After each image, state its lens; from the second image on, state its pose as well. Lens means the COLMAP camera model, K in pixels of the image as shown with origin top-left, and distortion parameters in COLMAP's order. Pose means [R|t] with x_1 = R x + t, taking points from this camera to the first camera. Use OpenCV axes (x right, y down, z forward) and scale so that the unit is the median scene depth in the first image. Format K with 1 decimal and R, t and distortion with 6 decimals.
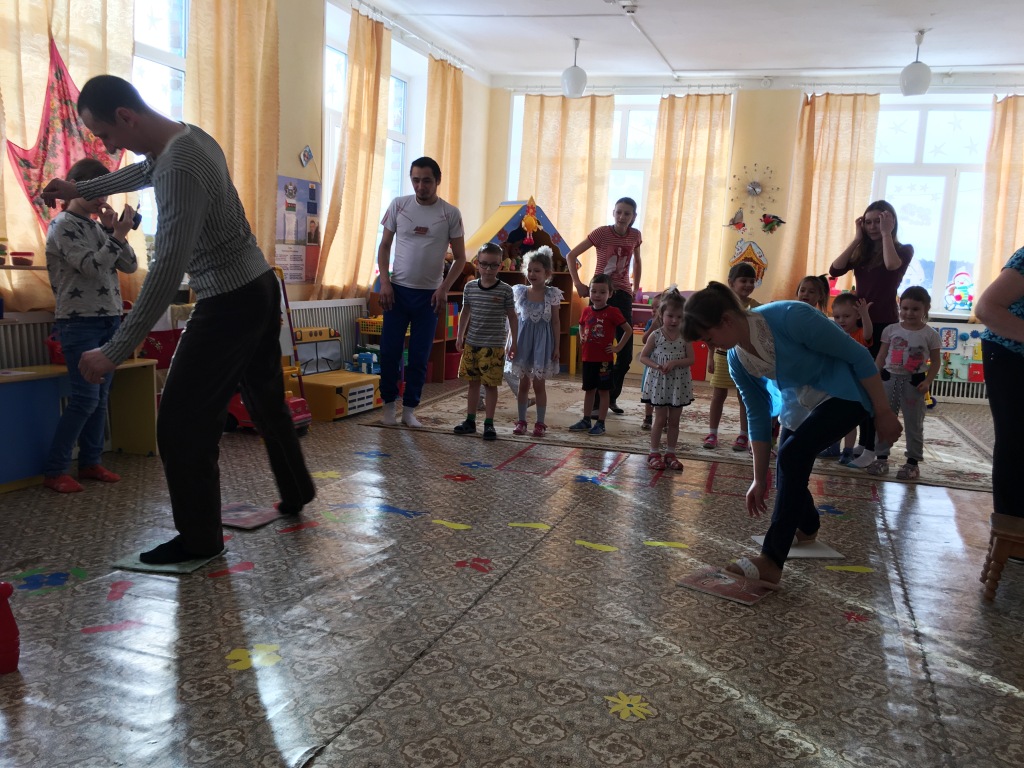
lens RADIAL K [[871.4, 0, 503.6], [0, 871.4, 395.8], [0, 0, 1]] dist [0.084602, -0.112910]
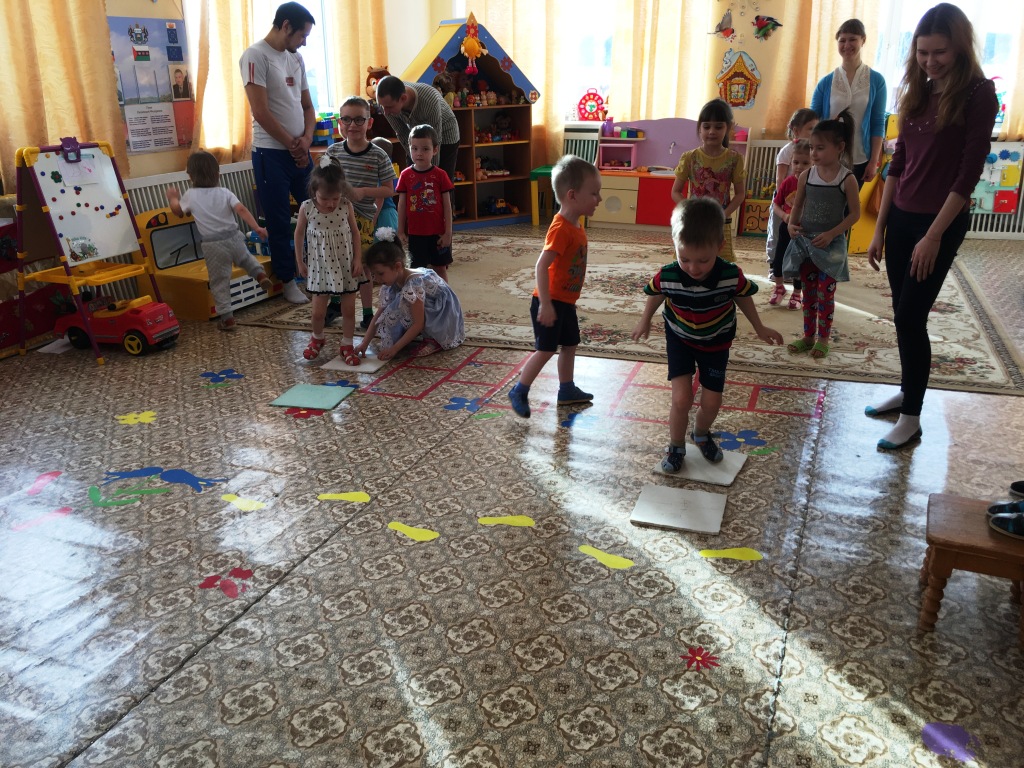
lens RADIAL K [[871.4, 0, 492.8], [0, 871.4, 402.1], [0, 0, 1]] dist [0.084602, -0.112910]
pose [[0.997278, -0.038414, -0.062941, 0.123266], [0.050787, 0.976679, 0.208610, -0.053953], [0.053460, -0.211239, 0.975971, 0.139992]]
